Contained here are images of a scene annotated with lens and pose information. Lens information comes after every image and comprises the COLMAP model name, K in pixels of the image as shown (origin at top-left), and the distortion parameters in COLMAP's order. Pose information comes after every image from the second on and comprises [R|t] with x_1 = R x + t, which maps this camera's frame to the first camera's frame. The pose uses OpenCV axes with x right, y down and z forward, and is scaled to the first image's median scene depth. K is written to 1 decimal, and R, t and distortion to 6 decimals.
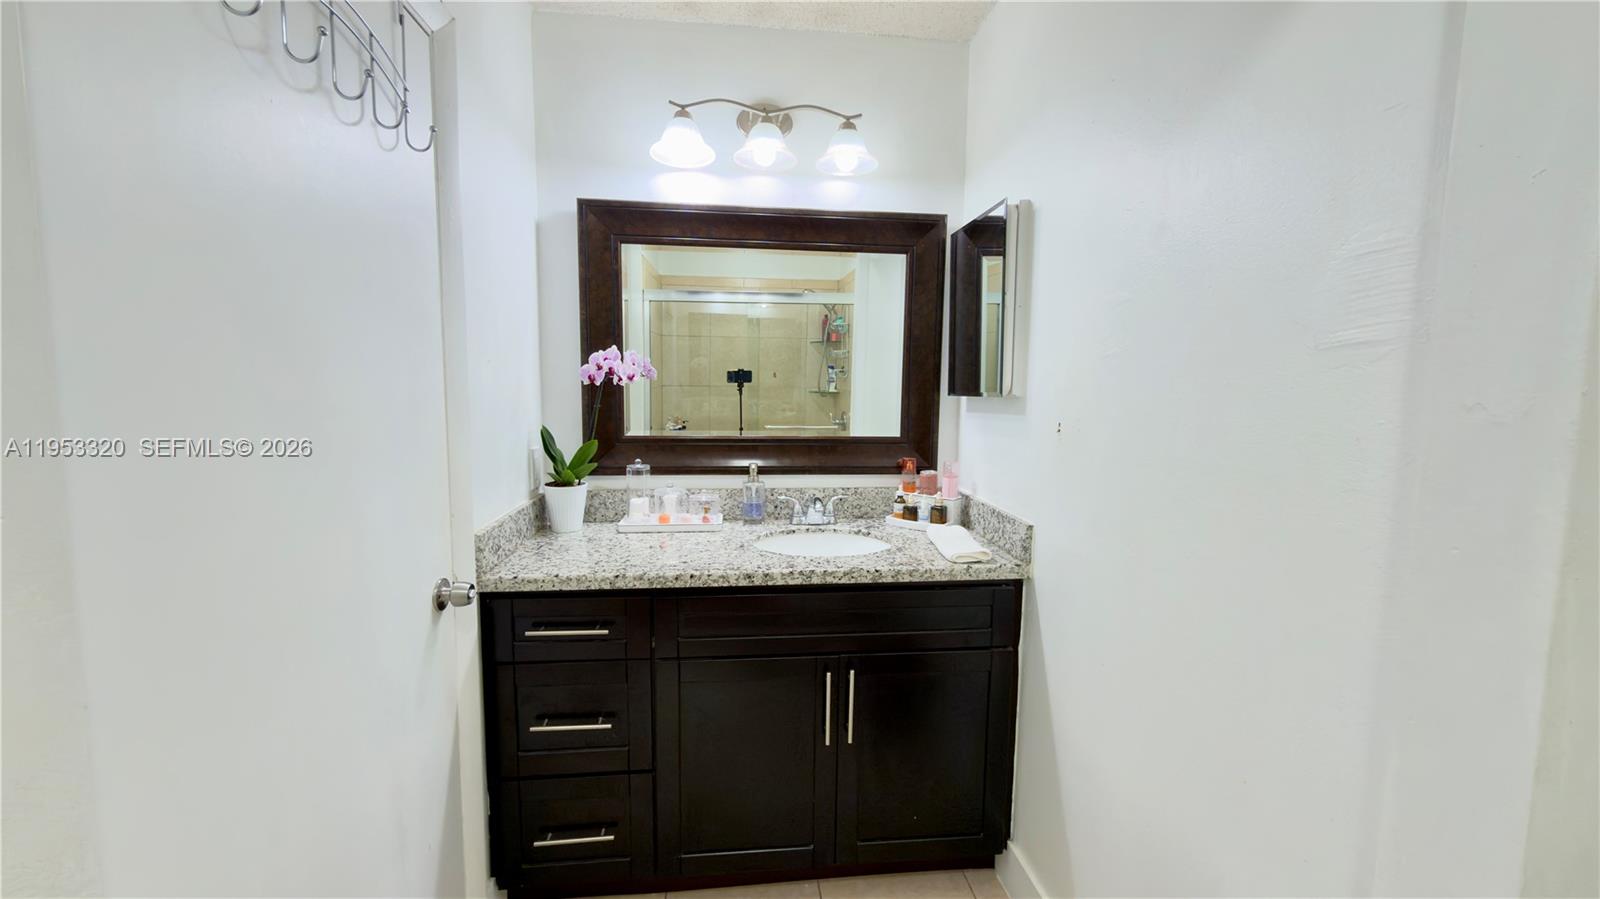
lens RADIAL K [[638.3, 0, 801.9], [0, 638.3, 444.8], [0, 0, 1]] dist [-0.001421, -0.000017]
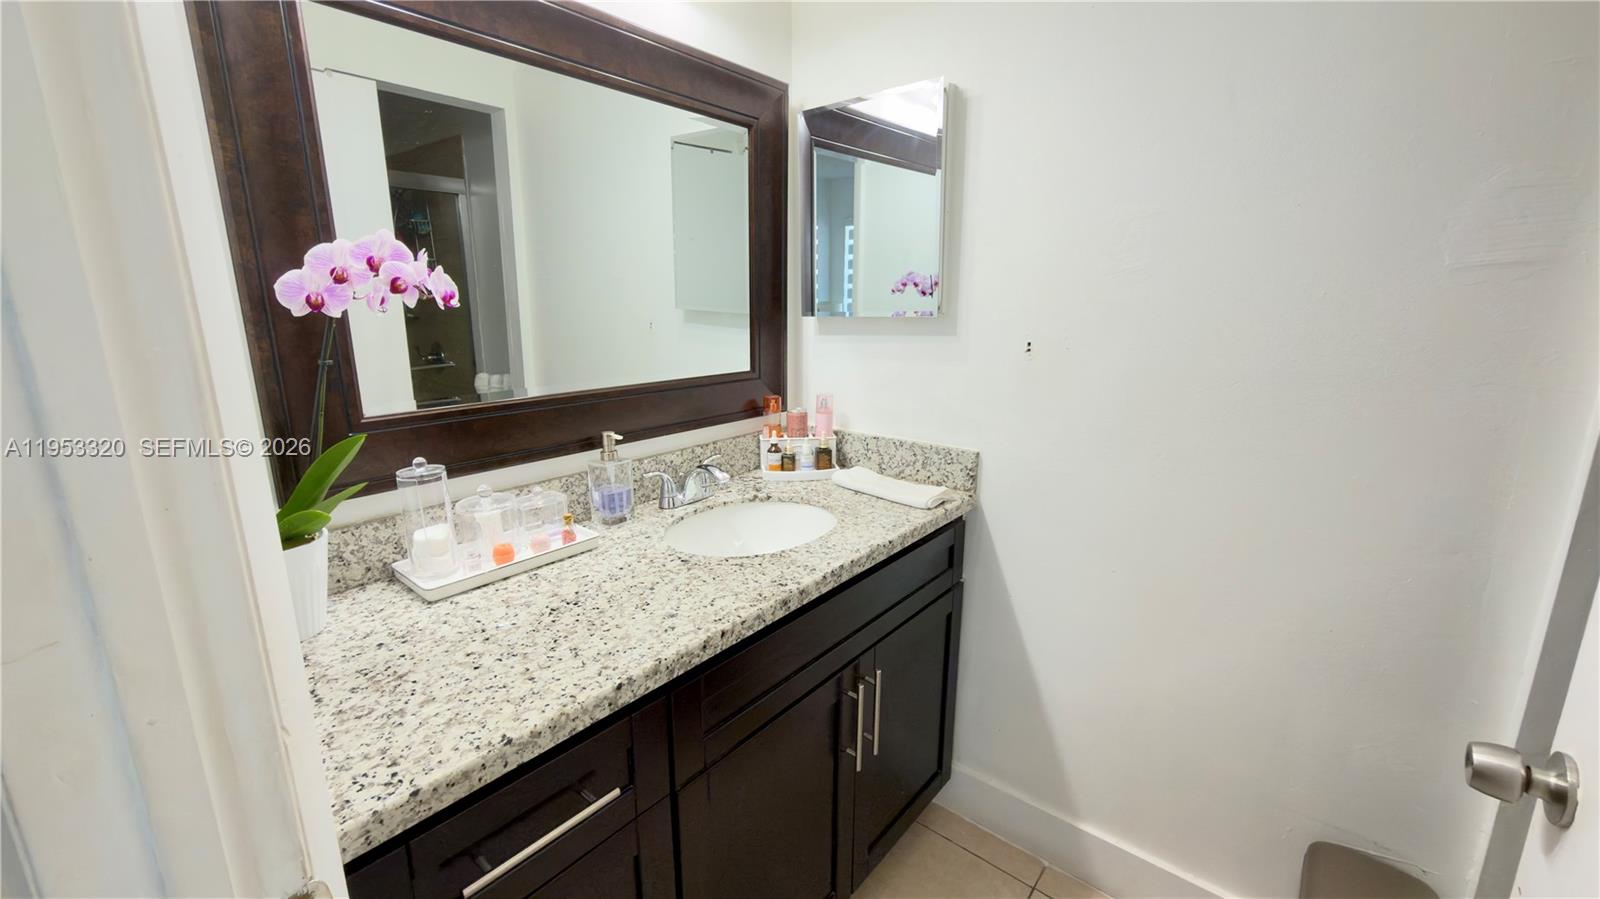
lens RADIAL K [[638.3, 0, 801.9], [0, 638.3, 444.8], [0, 0, 1]] dist [-0.001421, -0.000017]
pose [[0.718632, -0.167562, 0.674901, -0.460959], [0.079890, 0.984003, 0.159237, -0.056262], [-0.690786, -0.060514, 0.720522, 0.485532]]
